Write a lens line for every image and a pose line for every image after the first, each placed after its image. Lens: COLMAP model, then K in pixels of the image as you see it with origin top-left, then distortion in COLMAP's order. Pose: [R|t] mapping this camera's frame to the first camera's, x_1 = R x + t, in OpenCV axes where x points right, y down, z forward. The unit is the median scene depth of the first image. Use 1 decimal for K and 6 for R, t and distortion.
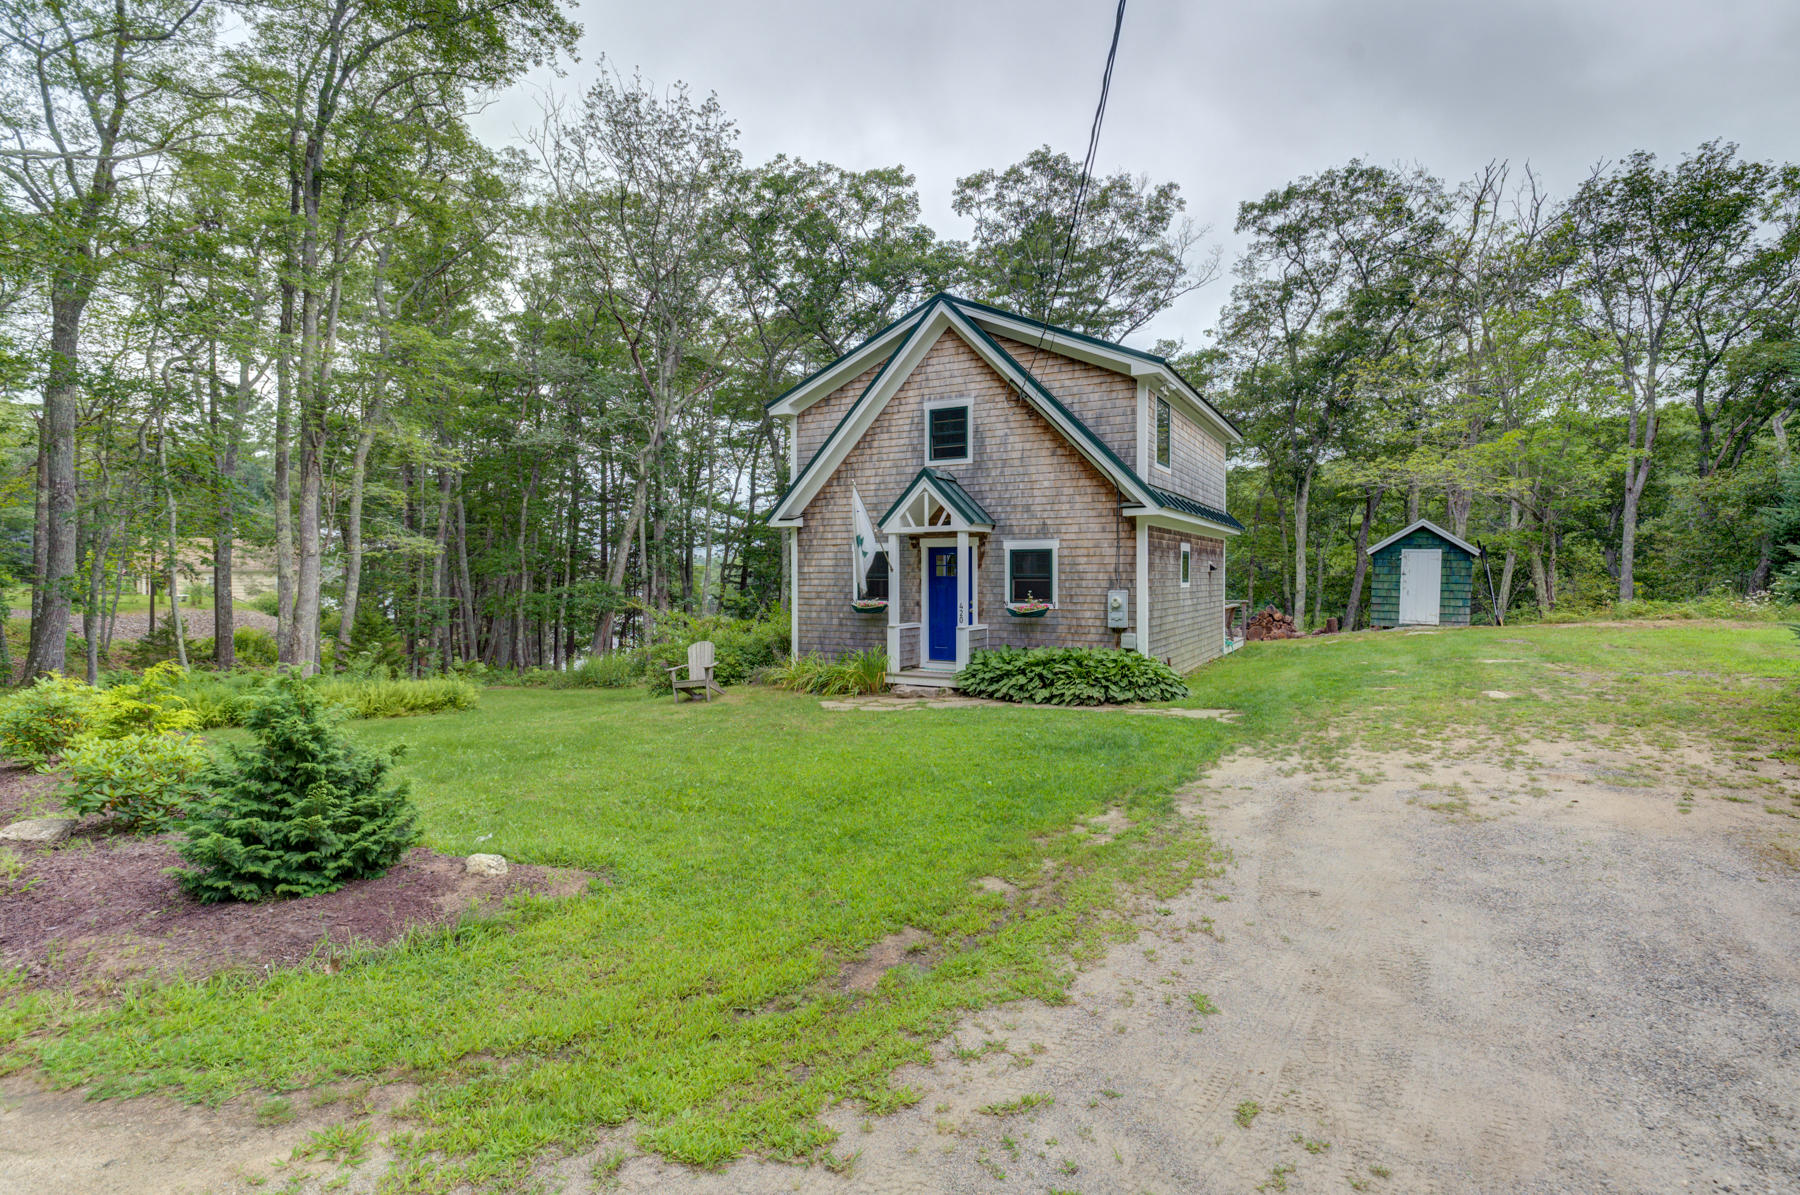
lens RADIAL K [[879.8, 0, 910.7], [0, 879.8, 604.8], [0, 0, 1]] dist [-0.018537, -0.000490]
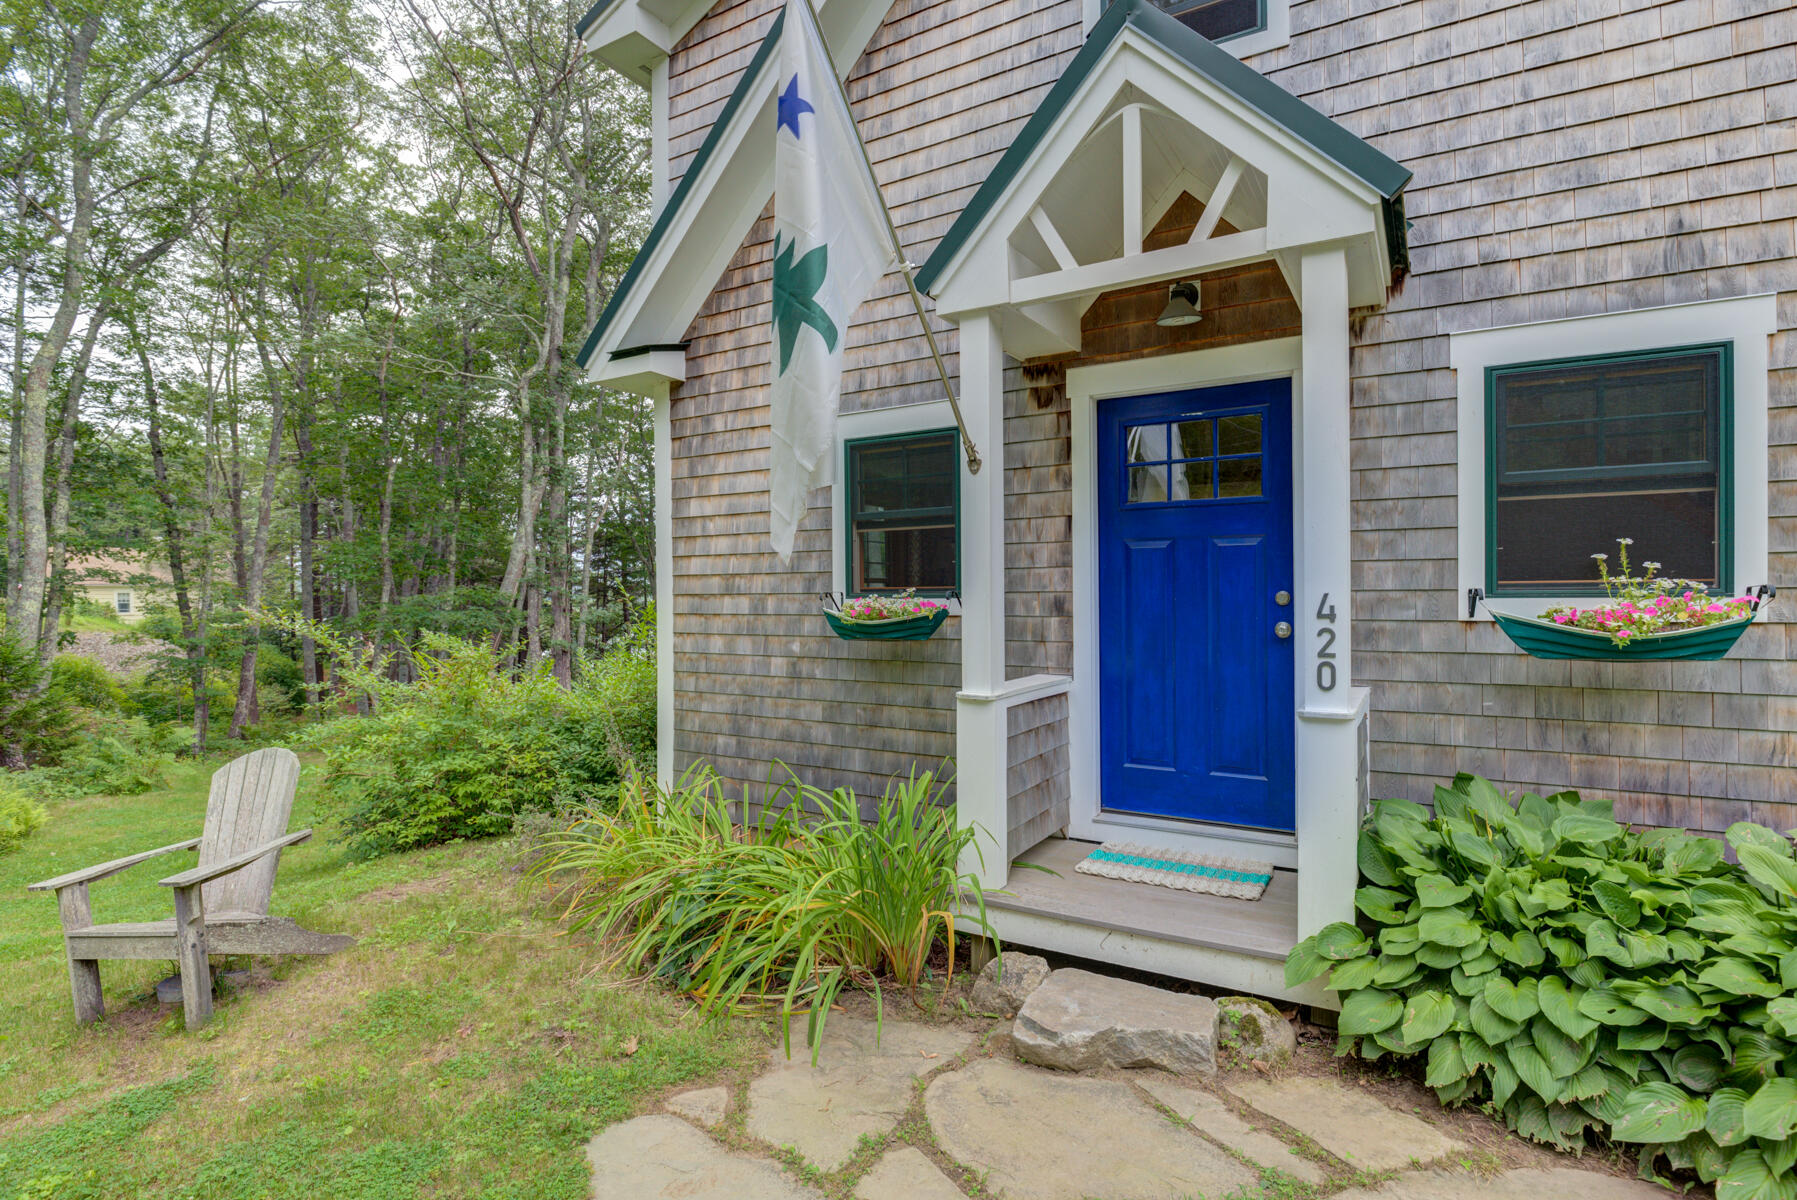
lens RADIAL K [[878.3, 0, 909.2], [0, 878.3, 607.3], [0, 0, 1]] dist [-0.018537, -0.000490]
pose [[0.999641, -0.004889, -0.026356, -0.032299], [0.004400, 0.999818, -0.018571, 0.004113], [0.026442, 0.018449, 0.999480, 0.738265]]
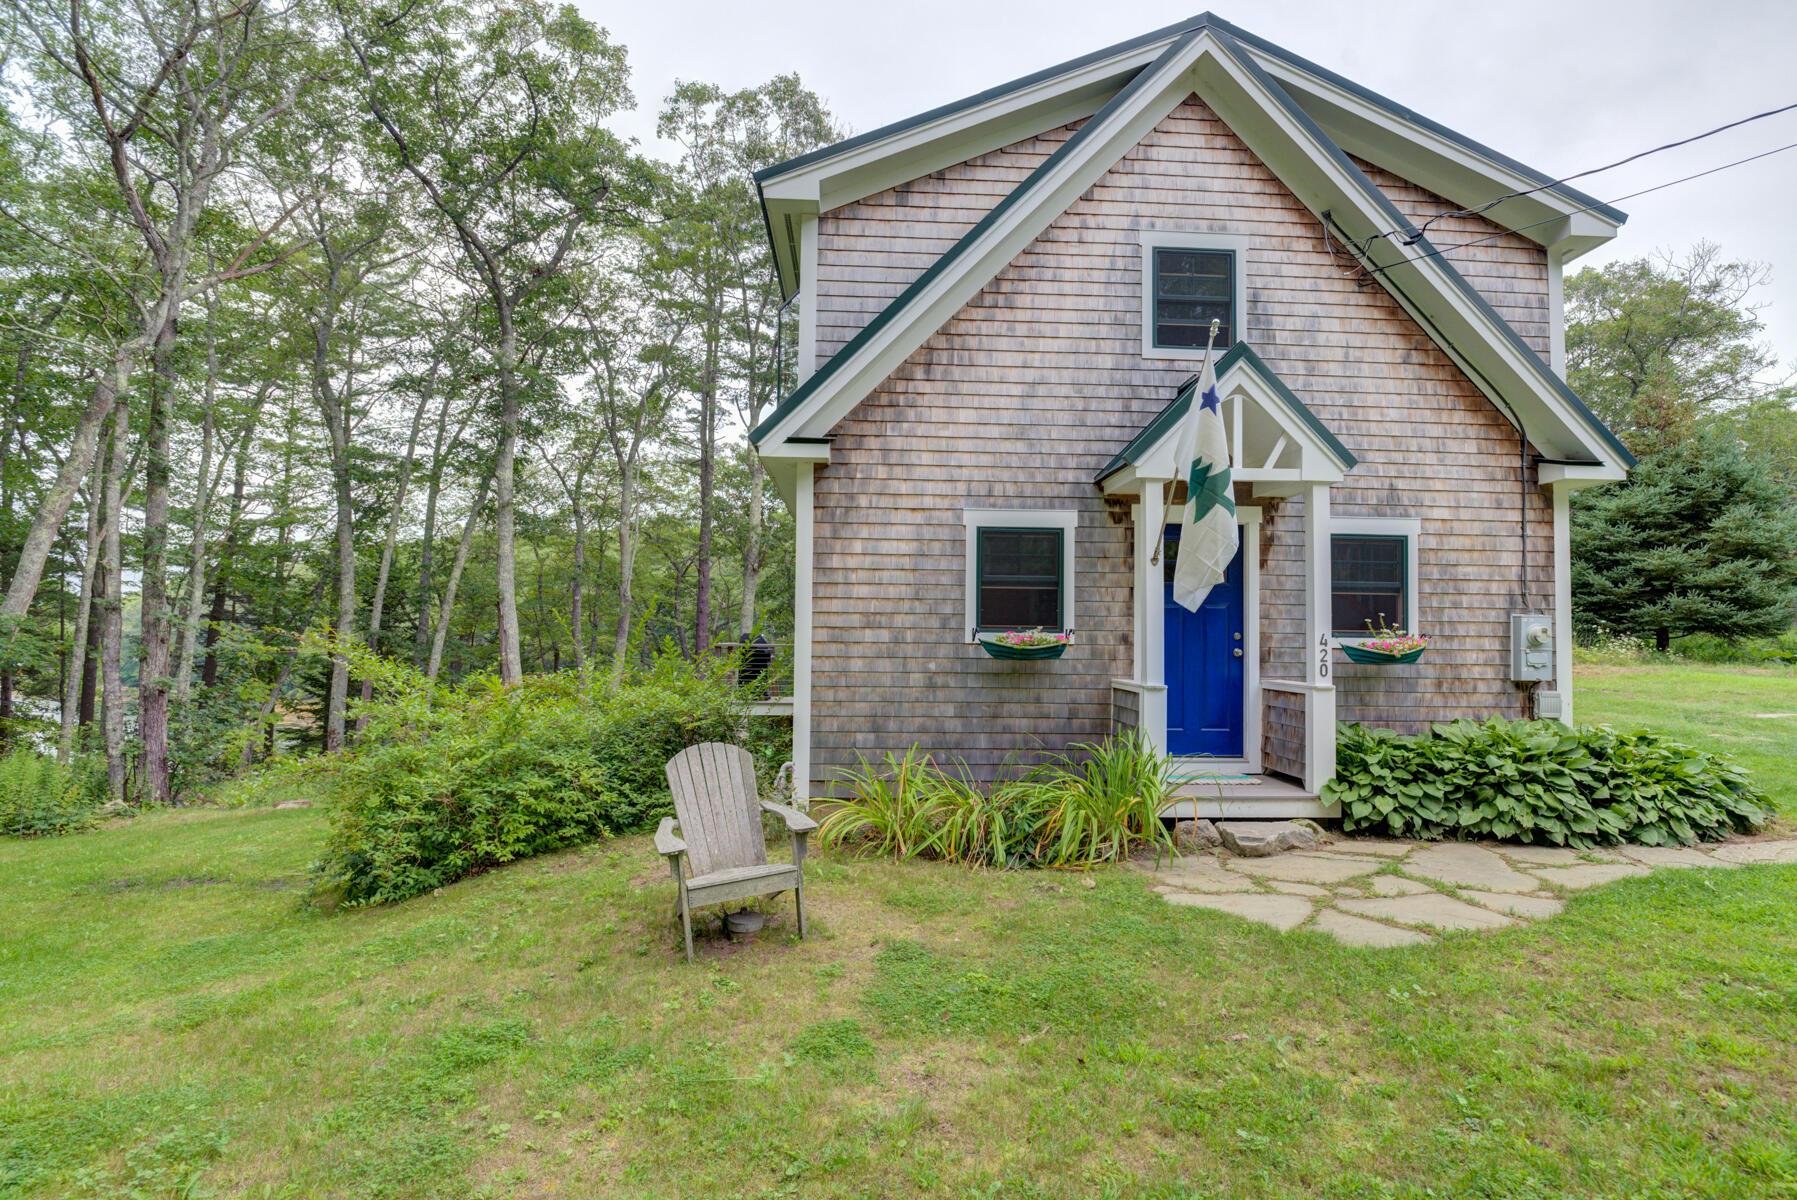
lens RADIAL K [[878.3, 0, 909.2], [0, 878.3, 607.3], [0, 0, 1]] dist [-0.018537, -0.000490]
pose [[0.846401, 0.030677, 0.531662, -0.351956], [0.004194, 0.997925, -0.064258, 0.011892], [-0.532530, 0.056618, 0.844516, 0.673174]]
